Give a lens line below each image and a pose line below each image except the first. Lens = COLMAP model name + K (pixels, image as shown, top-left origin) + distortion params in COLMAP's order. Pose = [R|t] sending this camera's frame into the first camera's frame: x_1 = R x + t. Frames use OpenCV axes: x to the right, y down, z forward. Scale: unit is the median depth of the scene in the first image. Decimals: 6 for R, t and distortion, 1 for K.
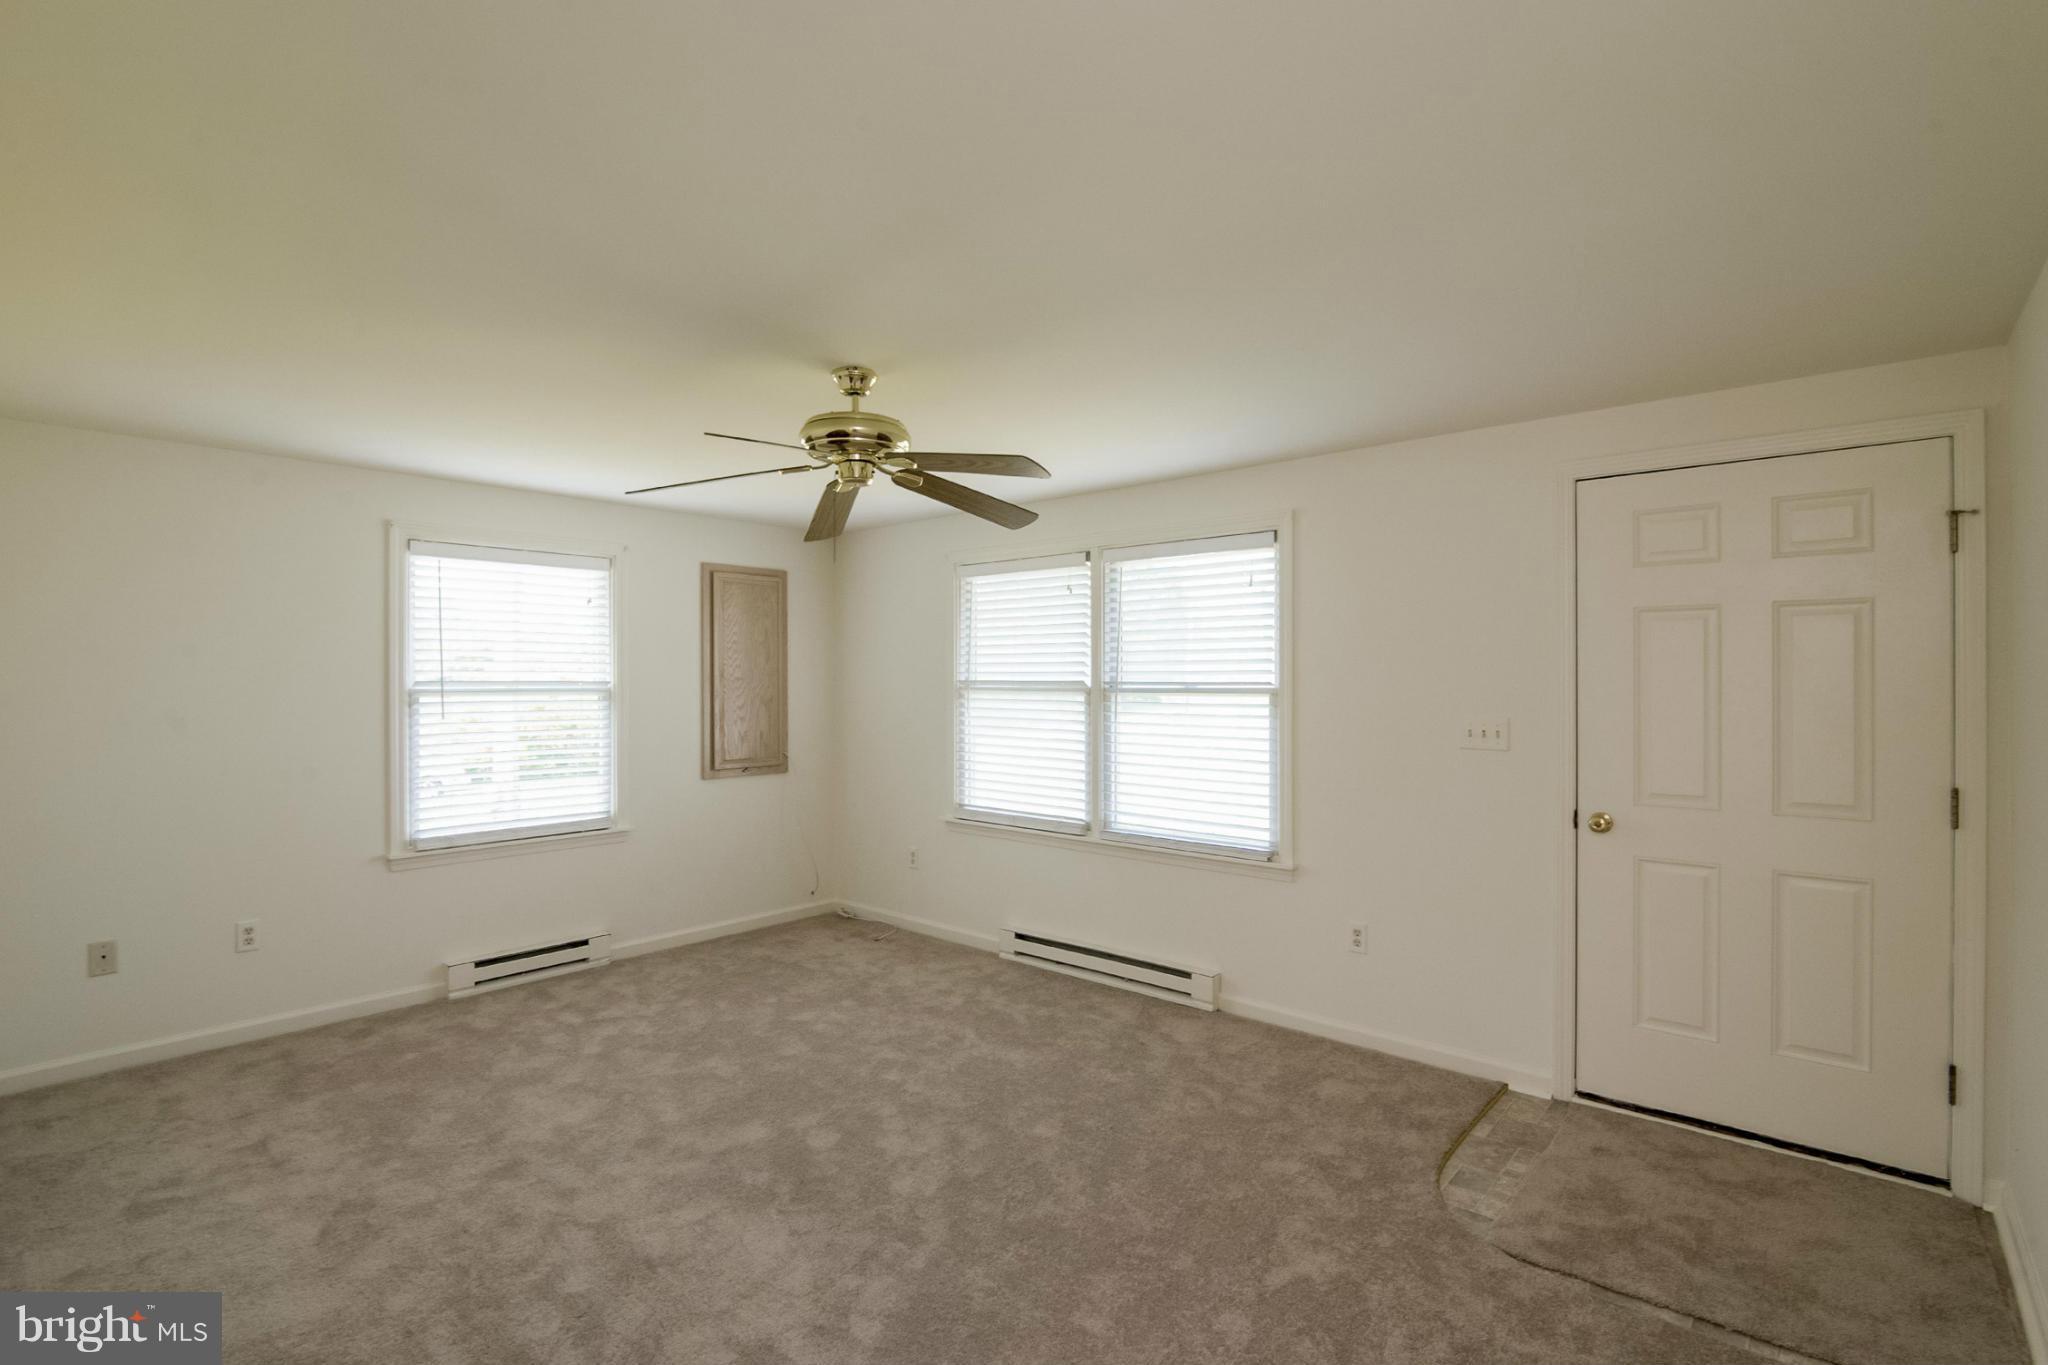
lens RADIAL K [[956.1, 0, 1034.4], [0, 956.1, 676.6], [0, 0, 1]] dist [-0.013612, 0.000269]
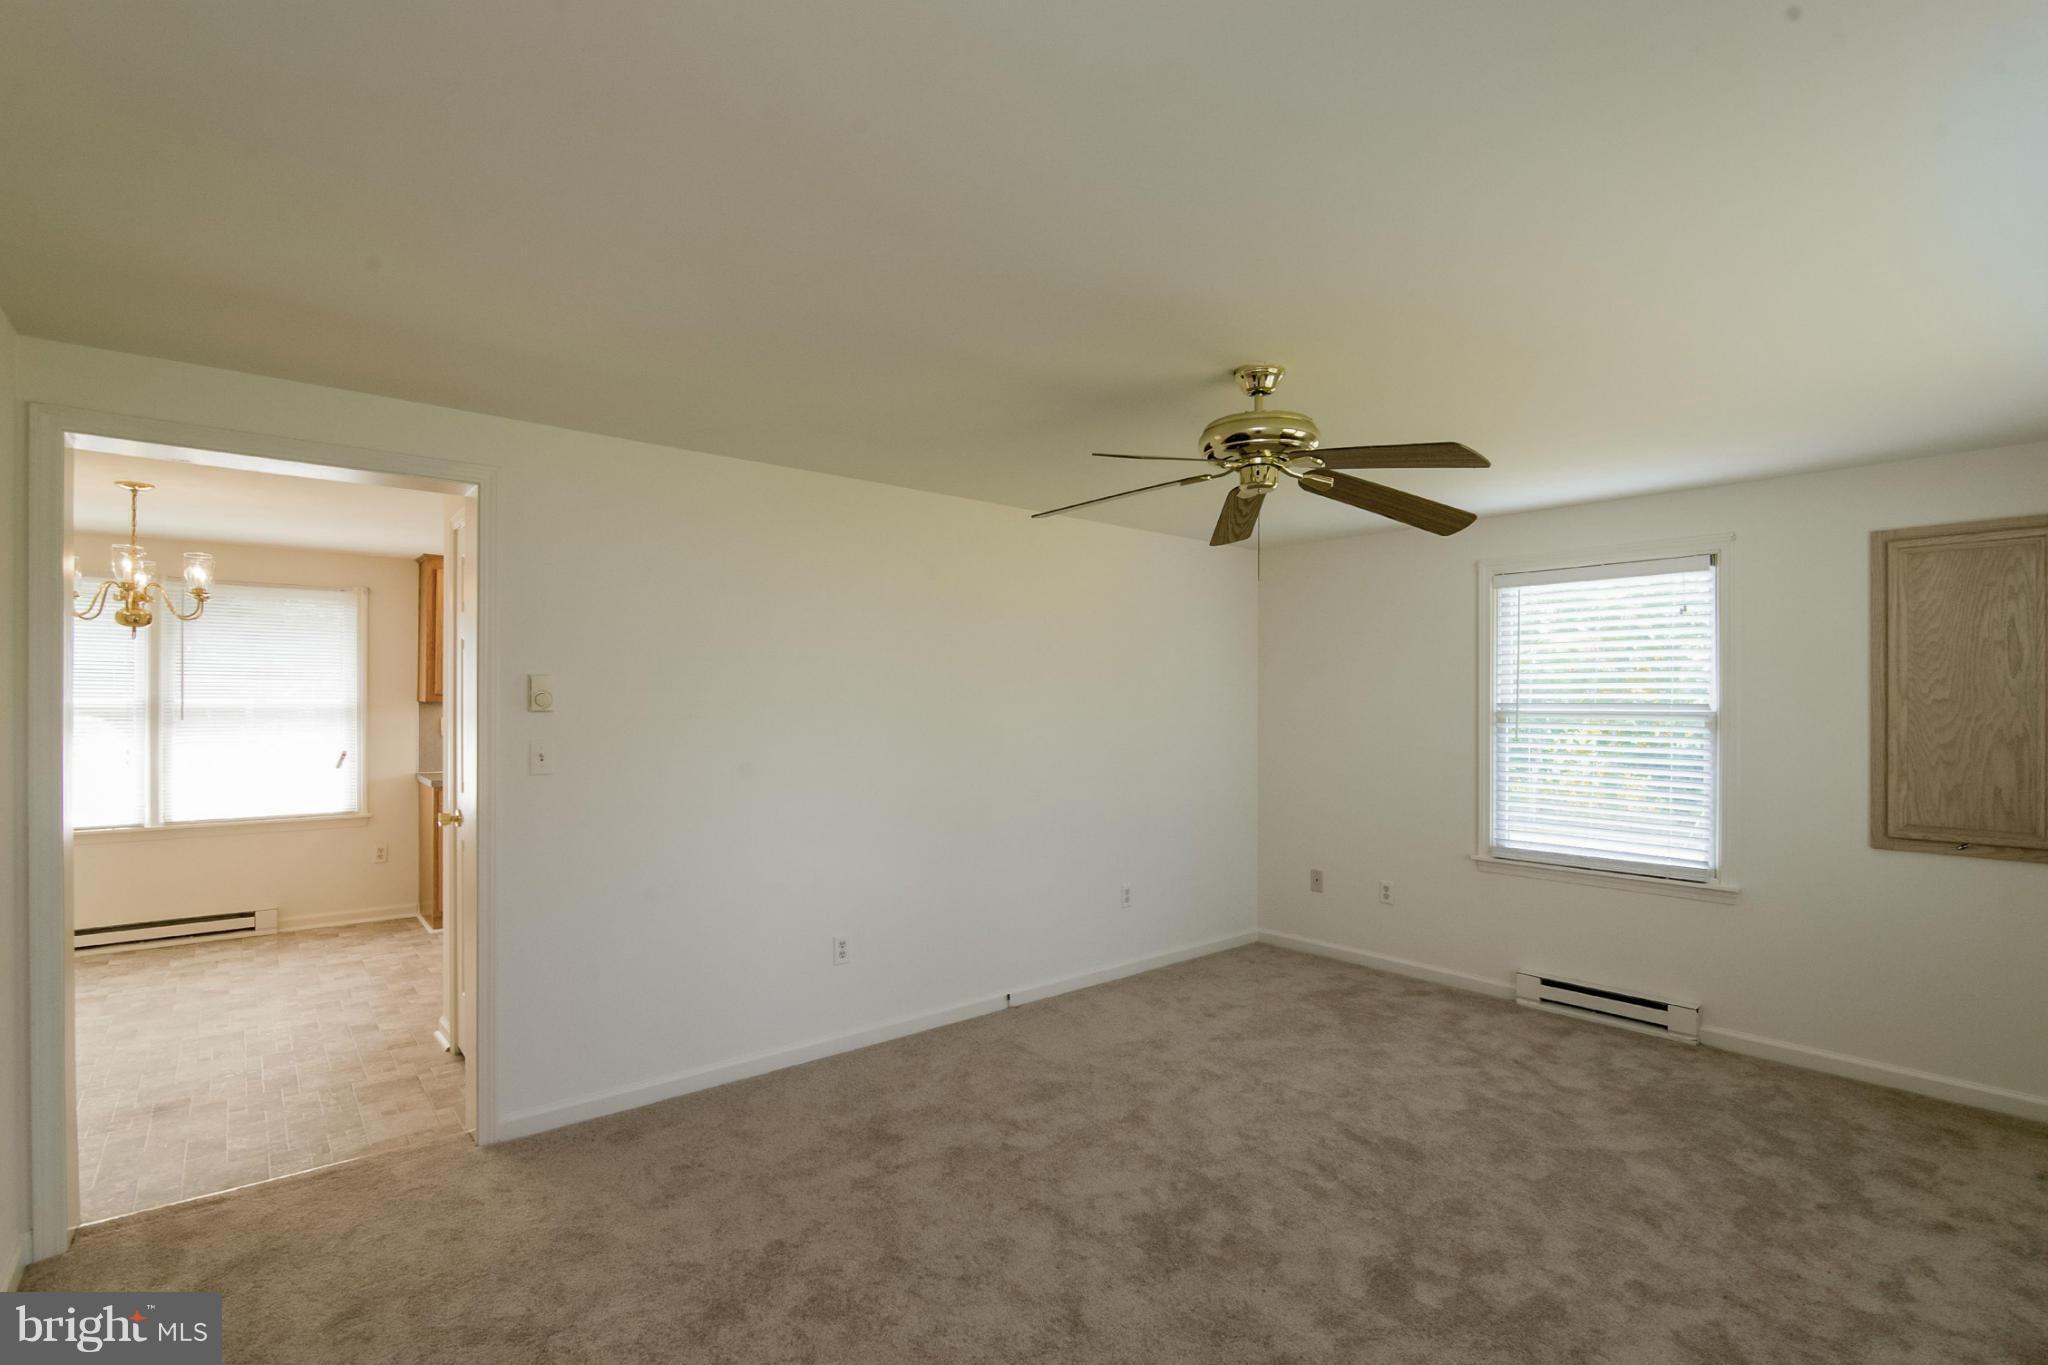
lens RADIAL K [[956.1, 0, 1024.4], [0, 956.1, 698.6], [0, 0, 1]] dist [-0.013612, 0.000269]
pose [[-0.151592, -0.000660, -0.988443, 0.588828], [0.001825, 0.999998, -0.000948, 0.000647], [0.988442, -0.001948, -0.151590, 0.709587]]
